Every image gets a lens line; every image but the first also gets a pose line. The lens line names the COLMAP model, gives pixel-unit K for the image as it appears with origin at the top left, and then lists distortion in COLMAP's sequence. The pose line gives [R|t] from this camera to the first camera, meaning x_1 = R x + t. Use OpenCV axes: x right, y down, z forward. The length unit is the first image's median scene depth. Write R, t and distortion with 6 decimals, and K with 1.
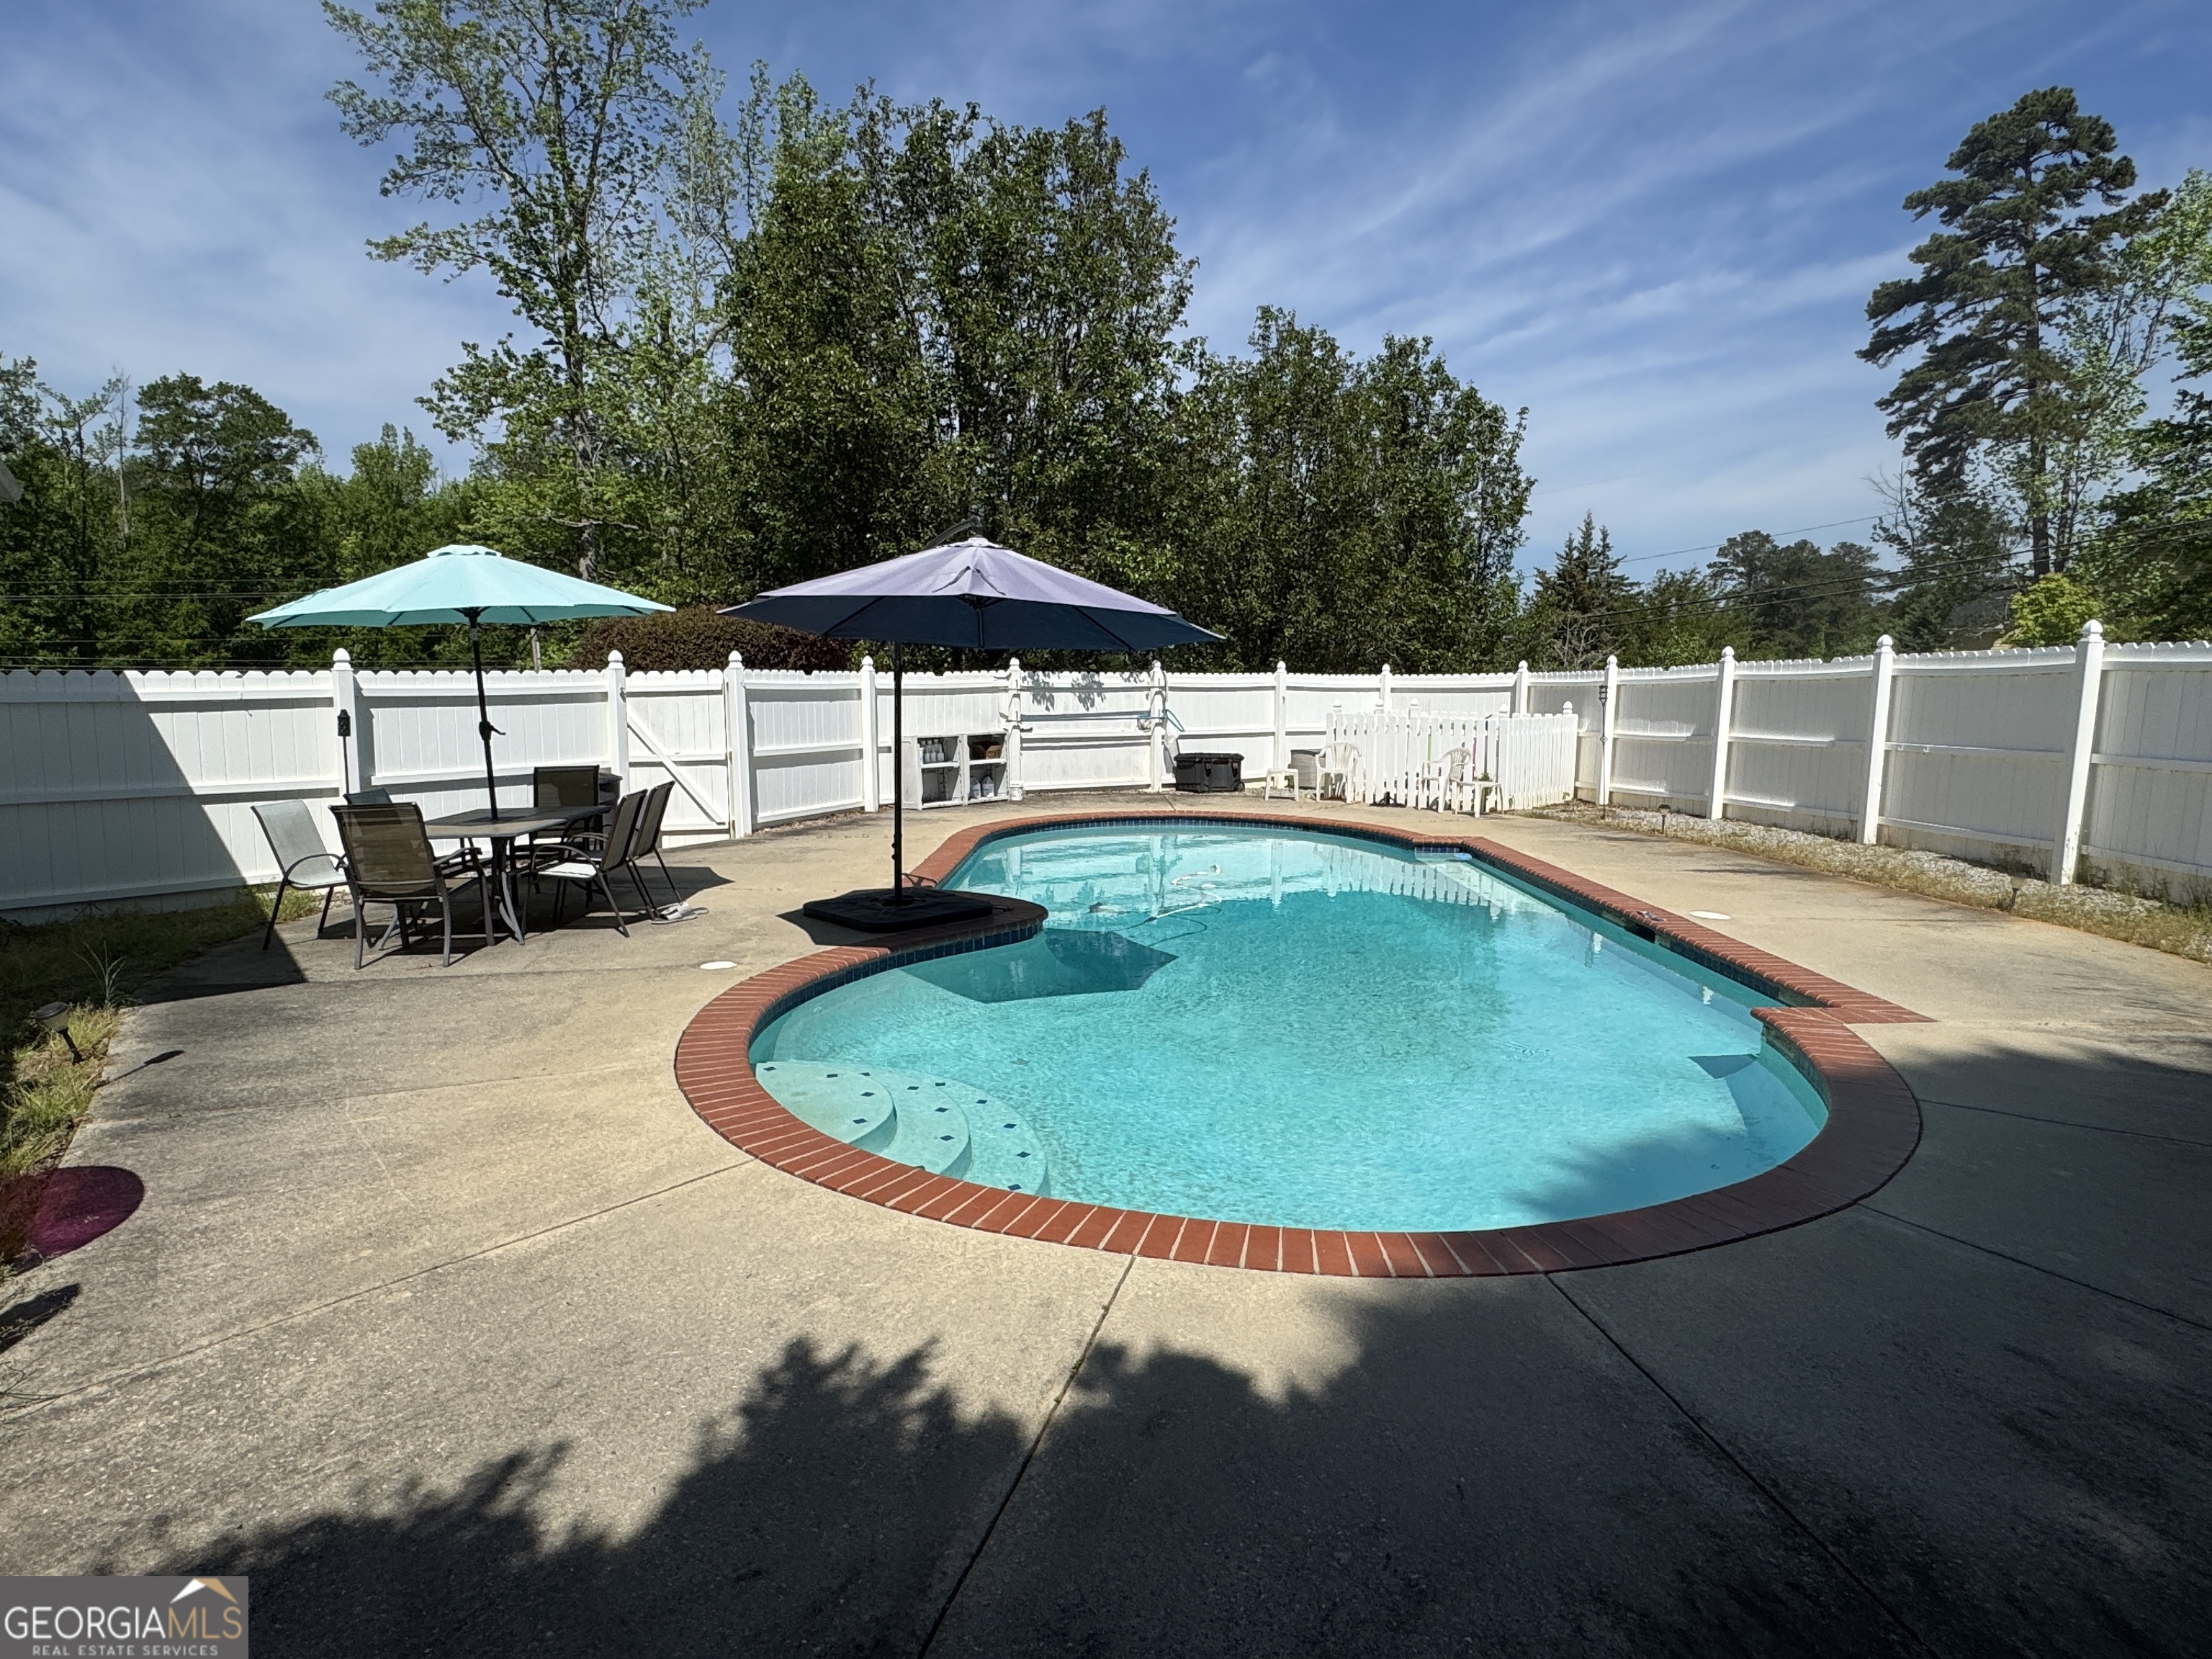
lens RADIAL K [[1262.4, 0, 1105.7], [0, 1262.4, 819.5], [0, 0, 1]] dist [-0.006583, -0.003701]
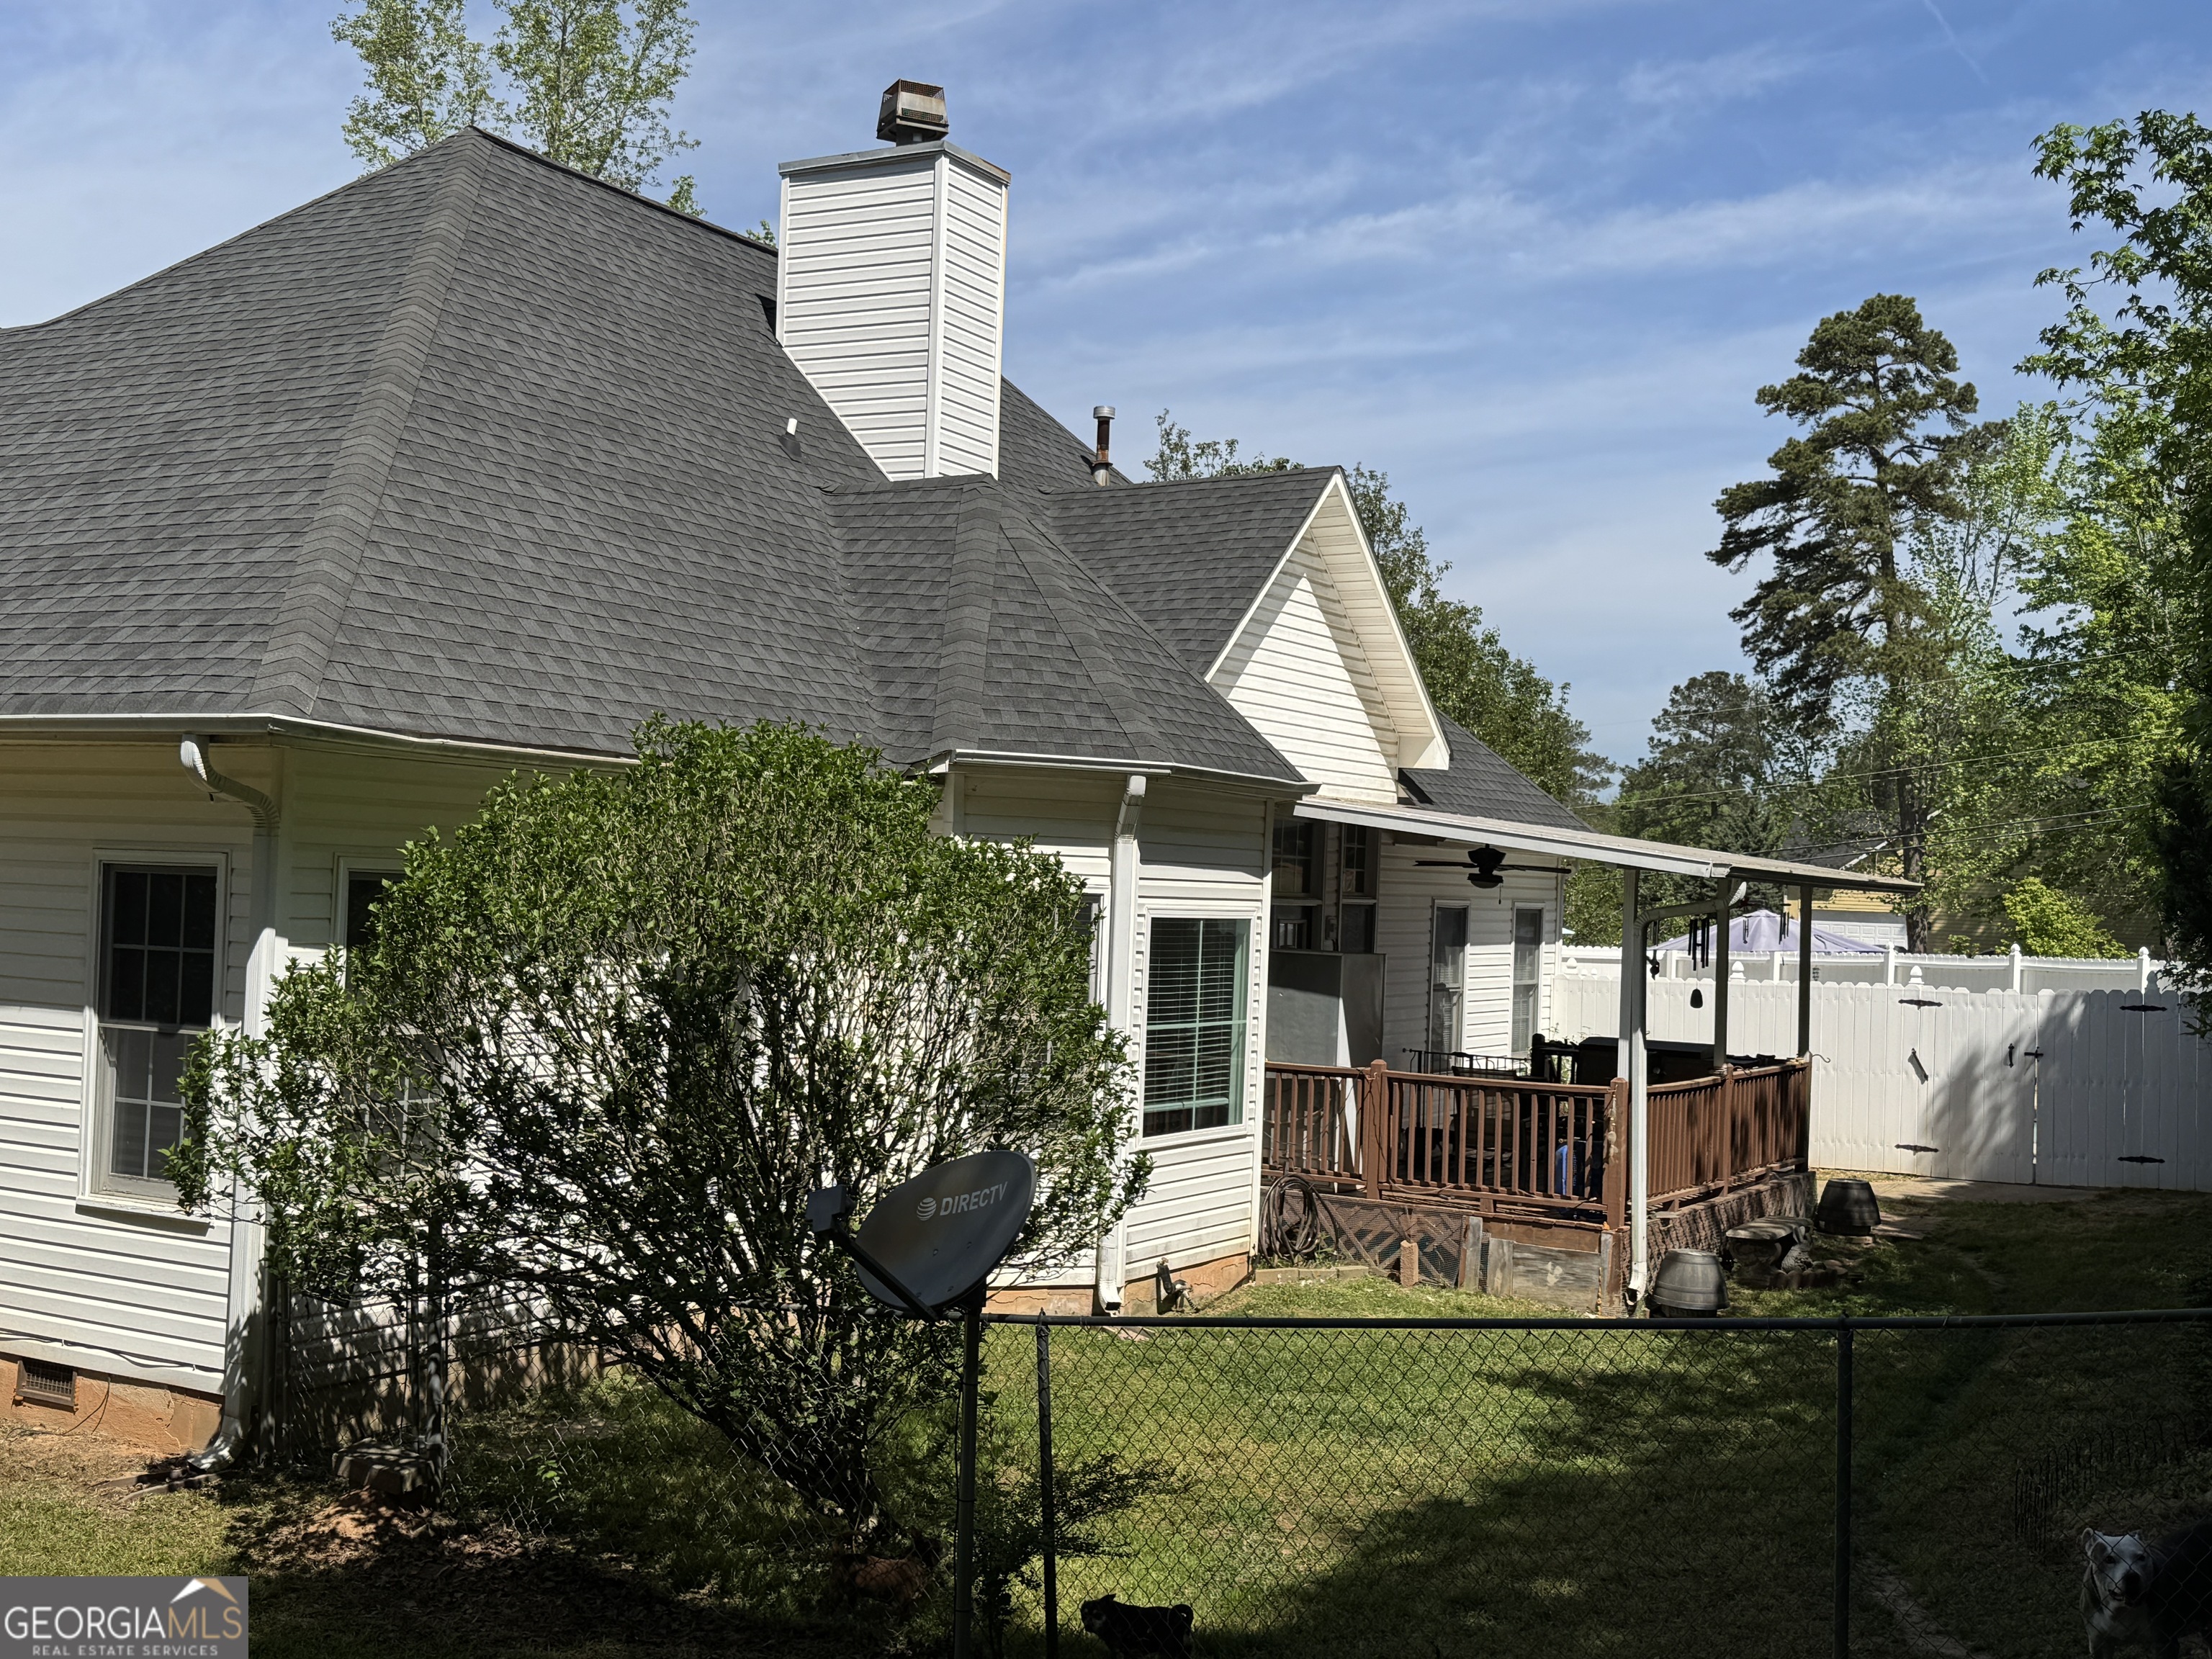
lens RADIAL K [[2416.9, 0, 1108.0], [0, 2416.9, 834.5], [0, 0, 1]] dist [0.036332, 0.000000]
pose [[0.924175, 0.026795, 0.381029, -0.419889], [0.022290, 0.992053, -0.123828, 0.009442], [-0.381319, 0.122932, 0.916233, -0.339738]]
